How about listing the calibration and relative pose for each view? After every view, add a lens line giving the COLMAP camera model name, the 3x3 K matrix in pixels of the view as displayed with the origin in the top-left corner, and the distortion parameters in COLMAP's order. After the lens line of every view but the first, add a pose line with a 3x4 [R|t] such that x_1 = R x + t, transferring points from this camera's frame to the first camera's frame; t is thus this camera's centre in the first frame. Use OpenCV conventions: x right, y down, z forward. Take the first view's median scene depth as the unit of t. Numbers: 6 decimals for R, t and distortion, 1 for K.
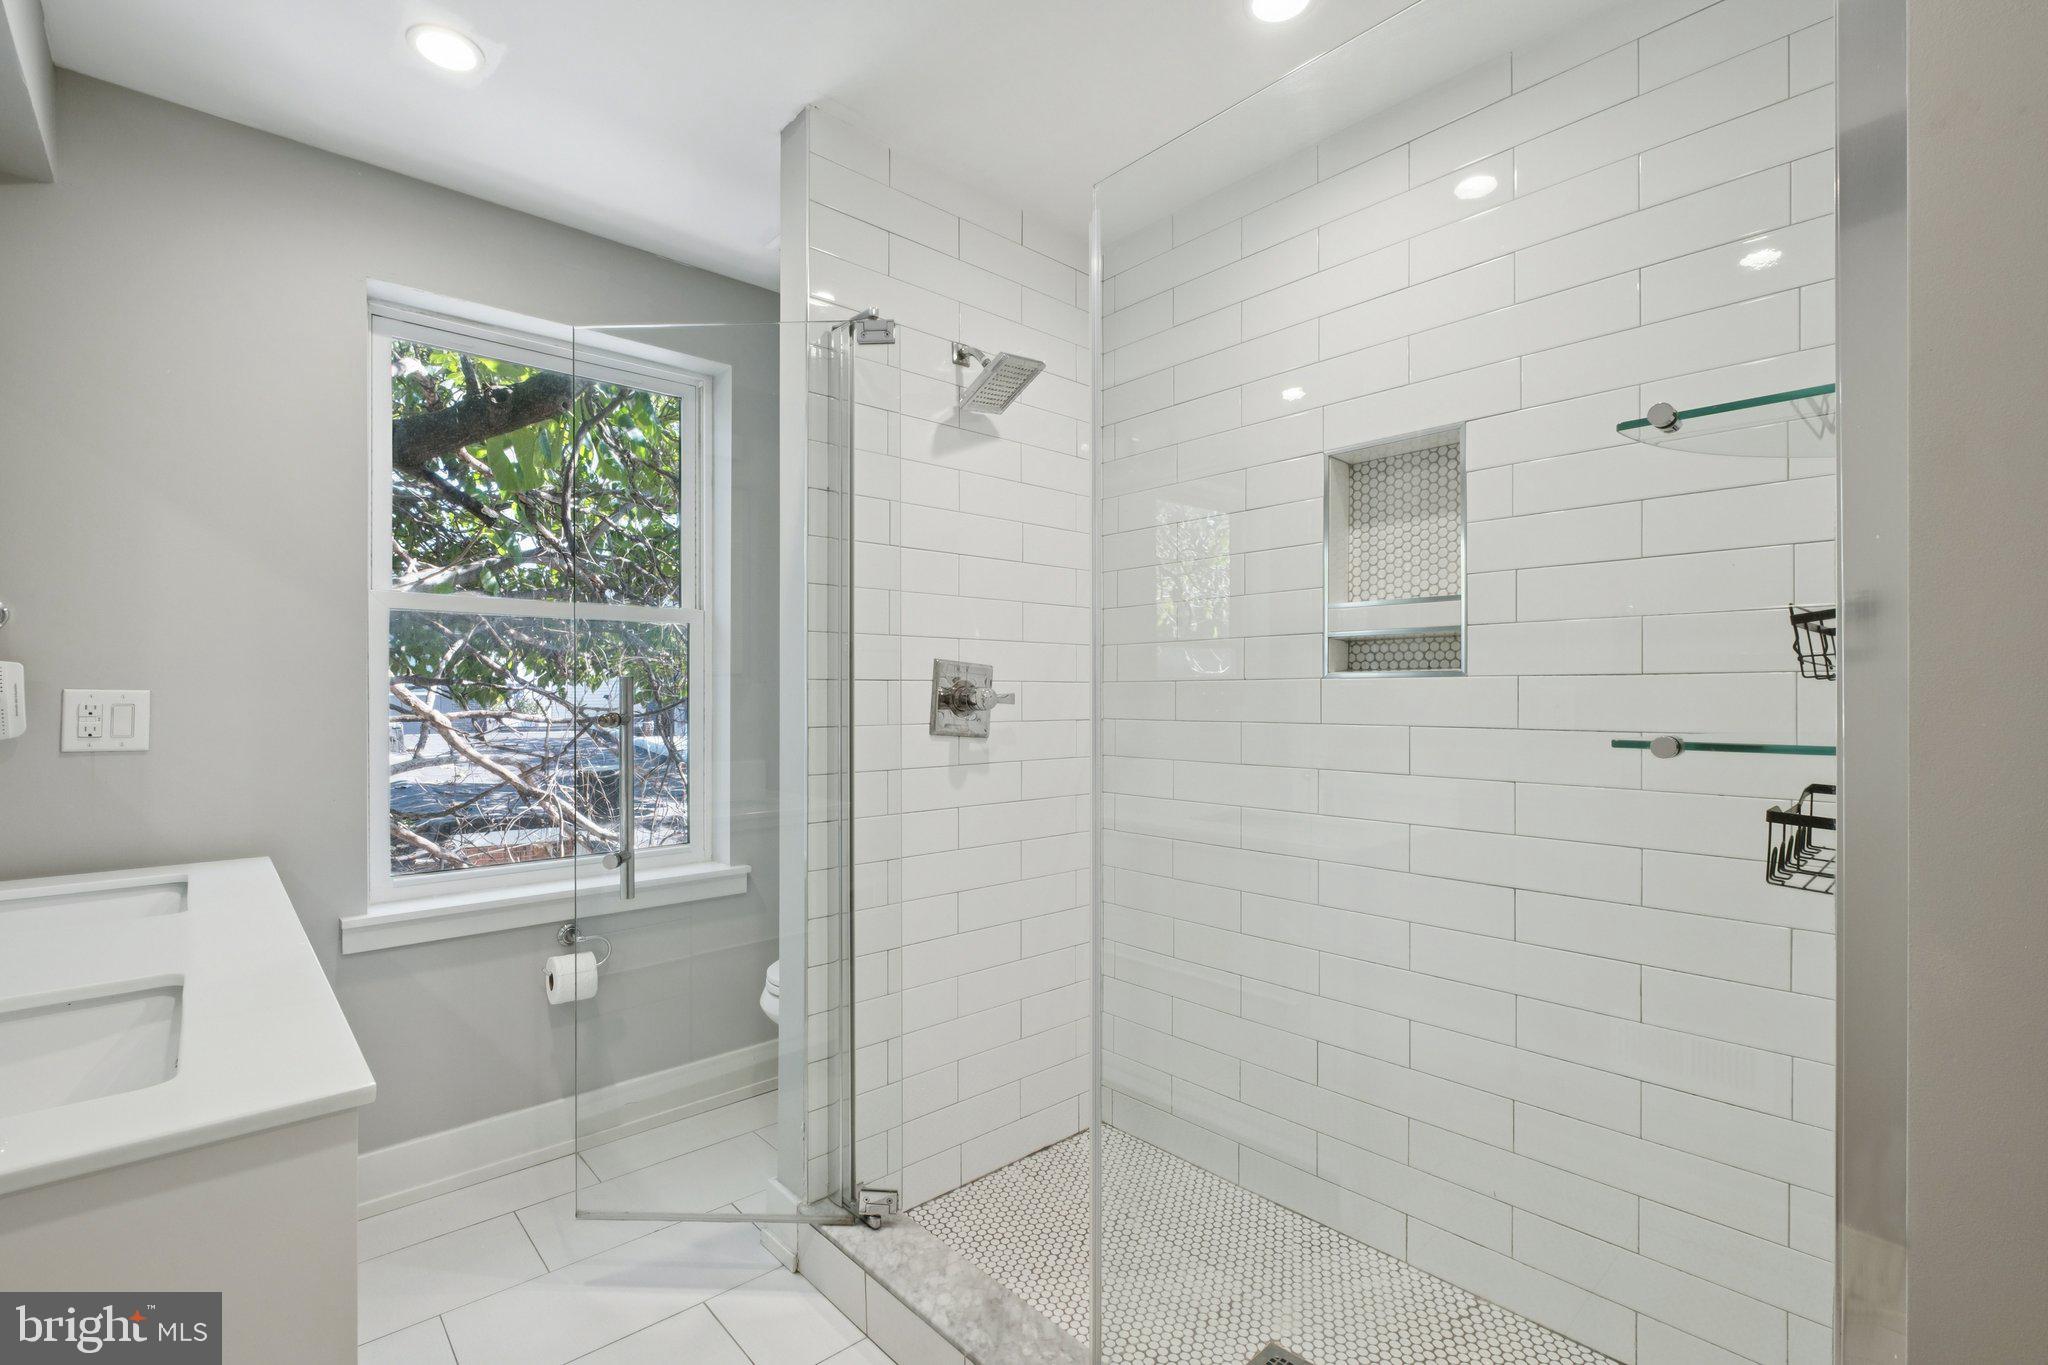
lens RADIAL K [[920.1, 0, 1009.5], [0, 920.1, 689.3], [0, 0, 1]] dist [-0.001089, -0.000630]
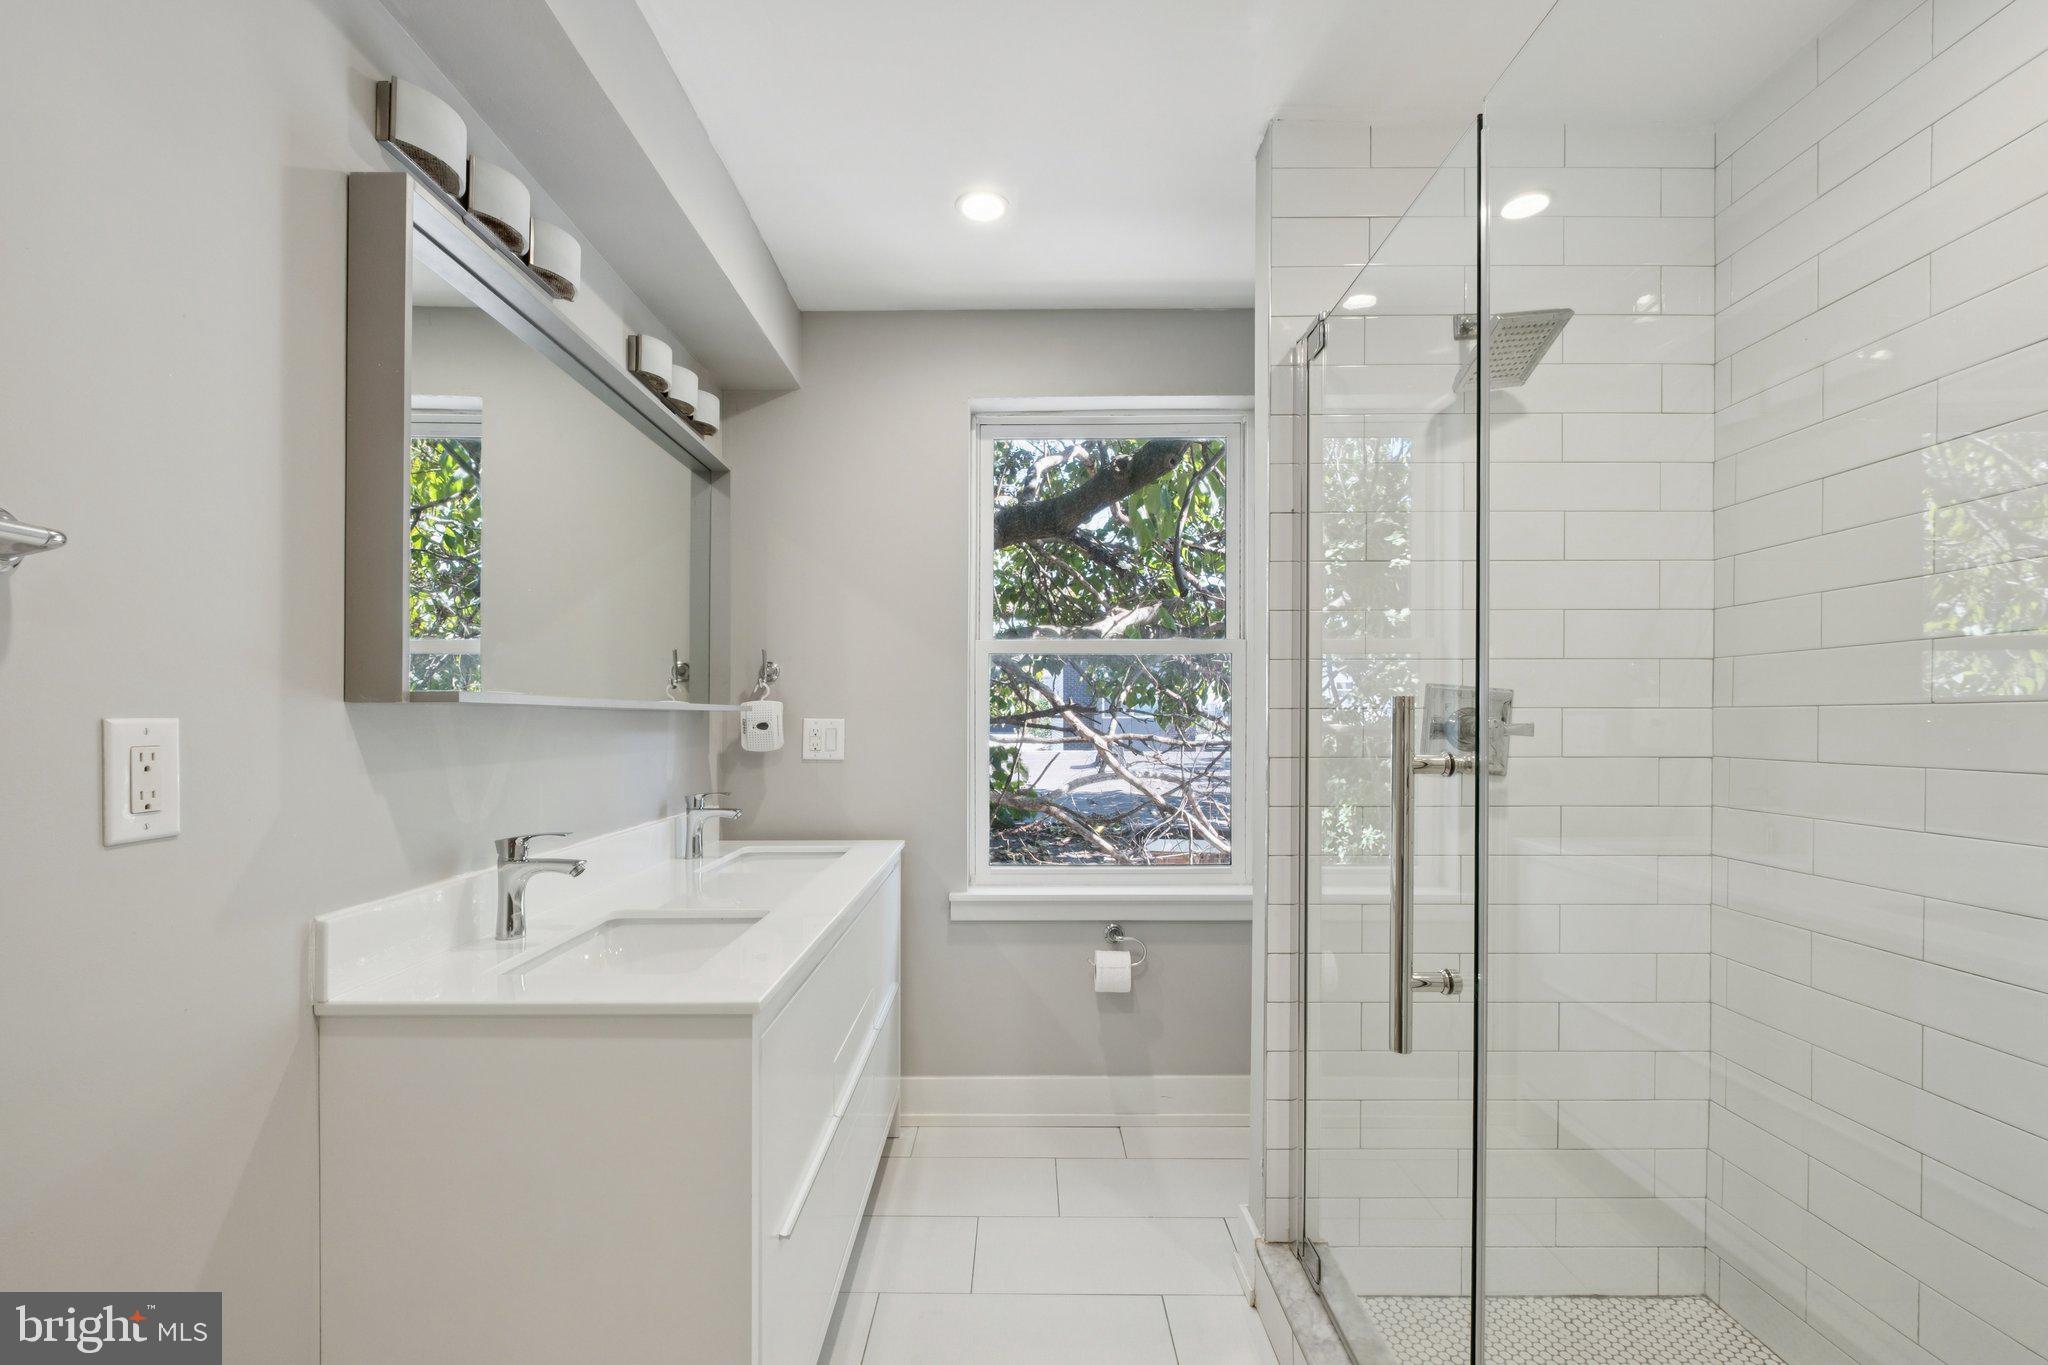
lens RADIAL K [[916.4, 0, 1014.5], [0, 916.4, 716.2], [0, 0, 1]] dist [-0.002742, -0.000056]
pose [[0.743610, -0.001206, -0.668613, 0.198732], [0.002157, 0.999997, 0.000594, -0.003000], [0.668611, -0.001884, 0.743610, 0.081409]]
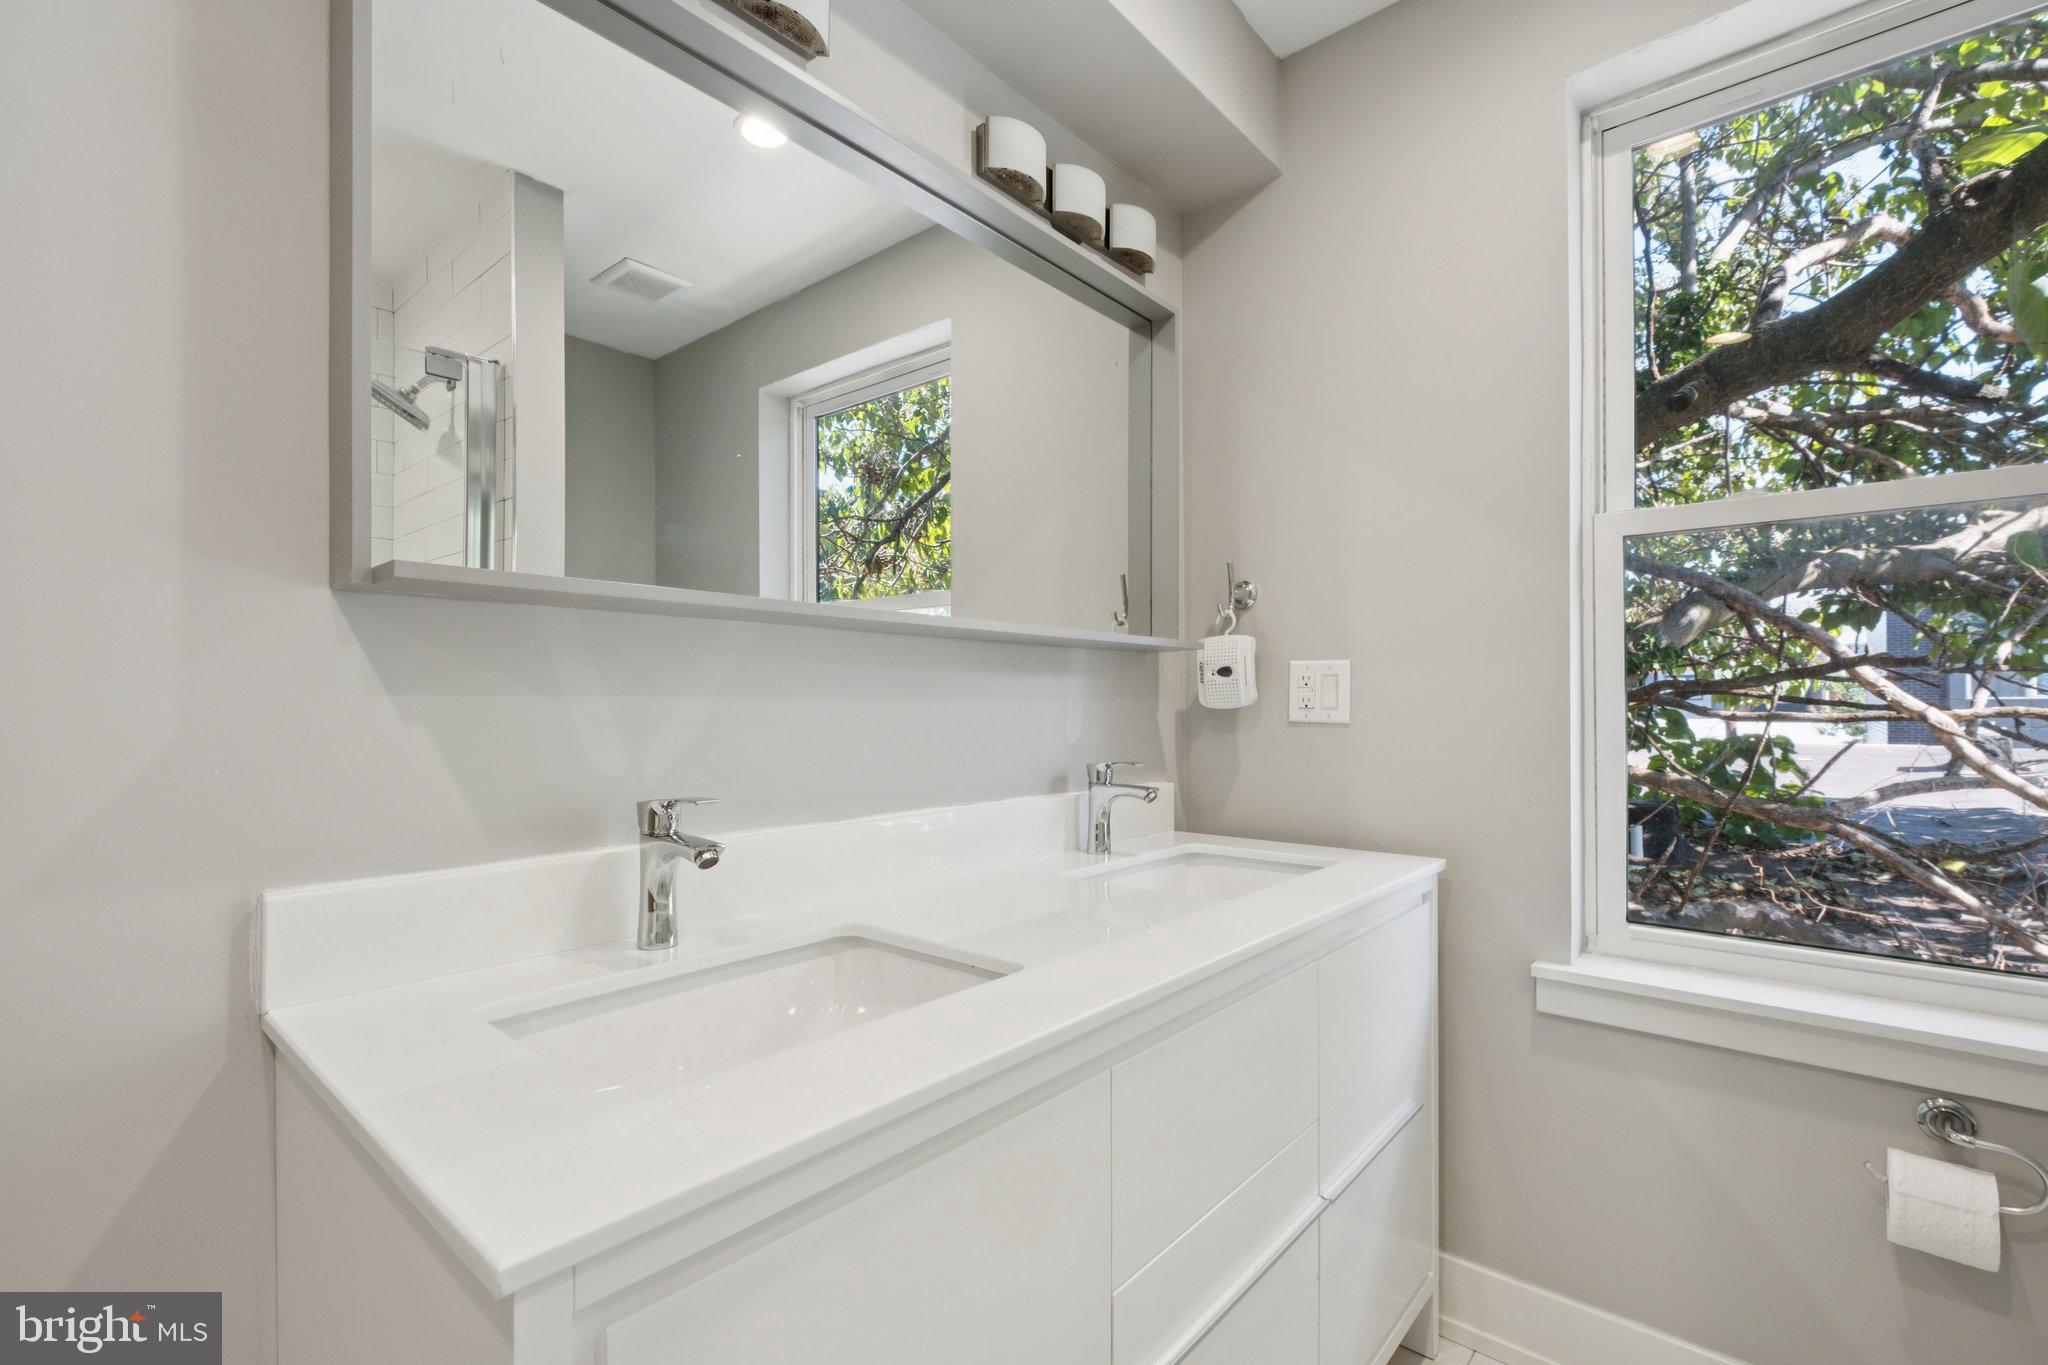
lens RADIAL K [[920.1, 0, 1009.5], [0, 920.1, 689.3], [0, 0, 1]] dist [-0.001089, -0.000630]
pose [[0.125100, -0.011581, -0.992077, -0.038274], [0.001055, 0.999933, -0.011540, 0.034543], [0.992144, 0.000397, 0.125103, 0.446881]]
